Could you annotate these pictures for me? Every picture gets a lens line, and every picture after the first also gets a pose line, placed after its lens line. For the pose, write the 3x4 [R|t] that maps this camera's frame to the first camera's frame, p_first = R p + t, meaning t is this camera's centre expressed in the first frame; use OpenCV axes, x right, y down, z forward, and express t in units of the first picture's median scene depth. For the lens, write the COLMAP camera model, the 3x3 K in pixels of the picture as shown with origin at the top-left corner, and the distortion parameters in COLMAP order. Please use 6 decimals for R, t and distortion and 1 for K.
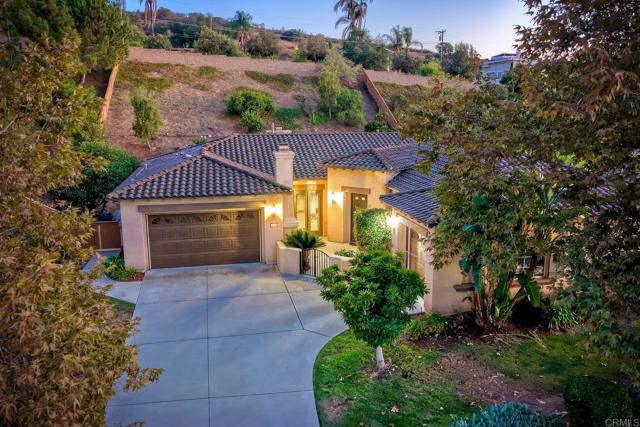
lens RADIAL K [[531.8, 0, 320.4], [0, 531.8, 213.8], [0, 0, 1]] dist [-0.015066, 0.036528]
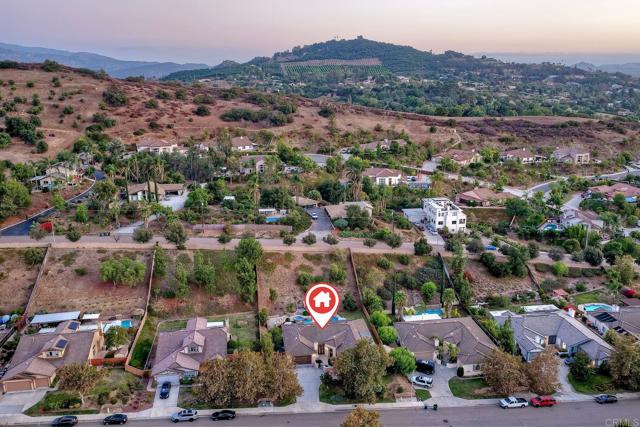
lens RADIAL K [[531.8, 0, 320.0], [0, 531.8, 212.8], [0, 0, 1]] dist [-0.015066, 0.036528]
pose [[0.997364, 0.018880, -0.070061, 0.298523], [-0.013460, 0.996937, 0.077045, -1.715256], [0.071301, -0.075899, 0.994563, -3.907288]]
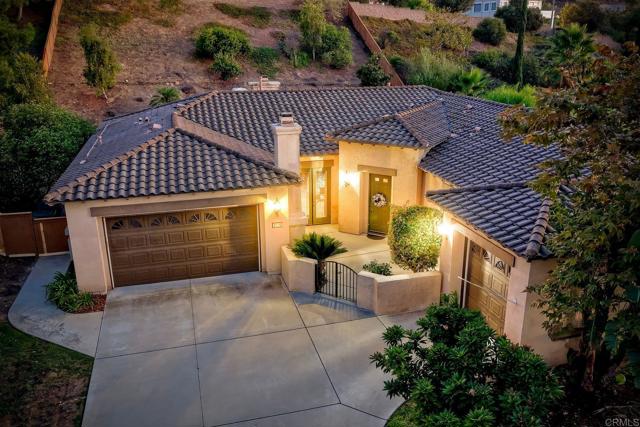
lens RADIAL K [[531.8, 0, 320.0], [0, 531.8, 212.9], [0, 0, 1]] dist [-0.015066, 0.036528]
pose [[0.998183, -0.018973, 0.057187, -0.064734], [0.011987, 0.992687, 0.120120, -0.079835], [-0.059048, -0.119217, 0.991111, 0.233088]]
